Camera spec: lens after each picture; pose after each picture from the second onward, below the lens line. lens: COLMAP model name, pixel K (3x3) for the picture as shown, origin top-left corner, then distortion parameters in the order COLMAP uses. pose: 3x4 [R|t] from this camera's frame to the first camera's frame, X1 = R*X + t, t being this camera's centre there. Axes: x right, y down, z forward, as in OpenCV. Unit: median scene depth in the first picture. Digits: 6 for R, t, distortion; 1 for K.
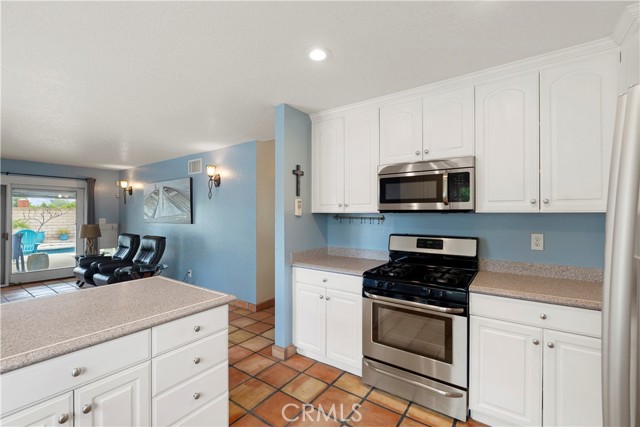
lens RADIAL K [[283.9, 0, 322.8], [0, 283.9, 214.0], [0, 0, 1]] dist [-0.005568, 0.000843]
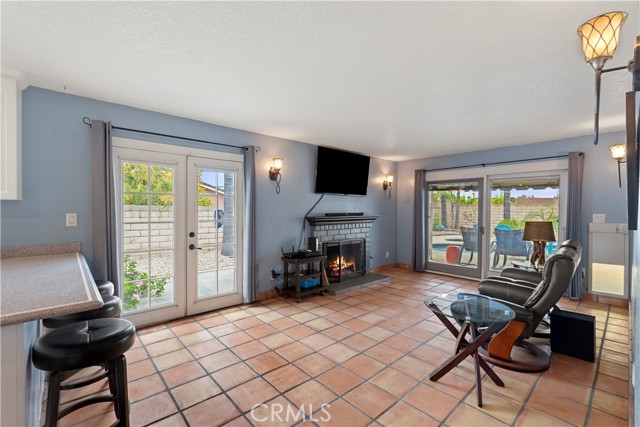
lens RADIAL K [[283.9, 0, 313.1], [0, 283.9, 212.7], [0, 0, 1]] dist [-0.005568, 0.000843]
pose [[-0.229689, 0.007017, -0.973239, -0.041167], [-0.003927, 0.999959, 0.008137, 0.012526], [0.973256, 0.005690, -0.229652, 0.621974]]
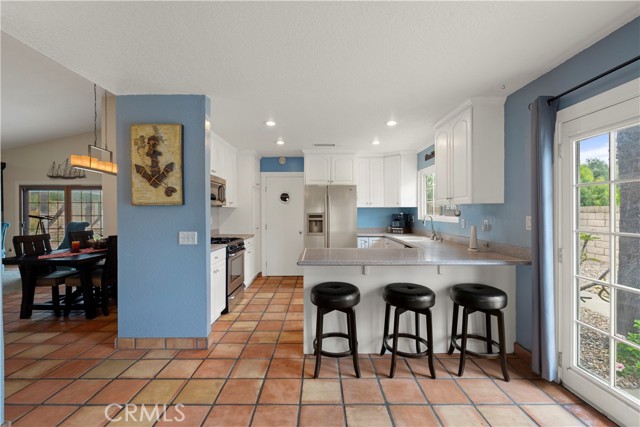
lens RADIAL K [[283.9, 0, 321.8], [0, 283.9, 212.4], [0, 0, 1]] dist [-0.005568, 0.000843]
pose [[-0.587891, 0.000355, 0.808940, -0.596268], [0.003679, 0.999991, 0.002234, 0.012233], [-0.808932, 0.004289, -0.587887, 0.619448]]
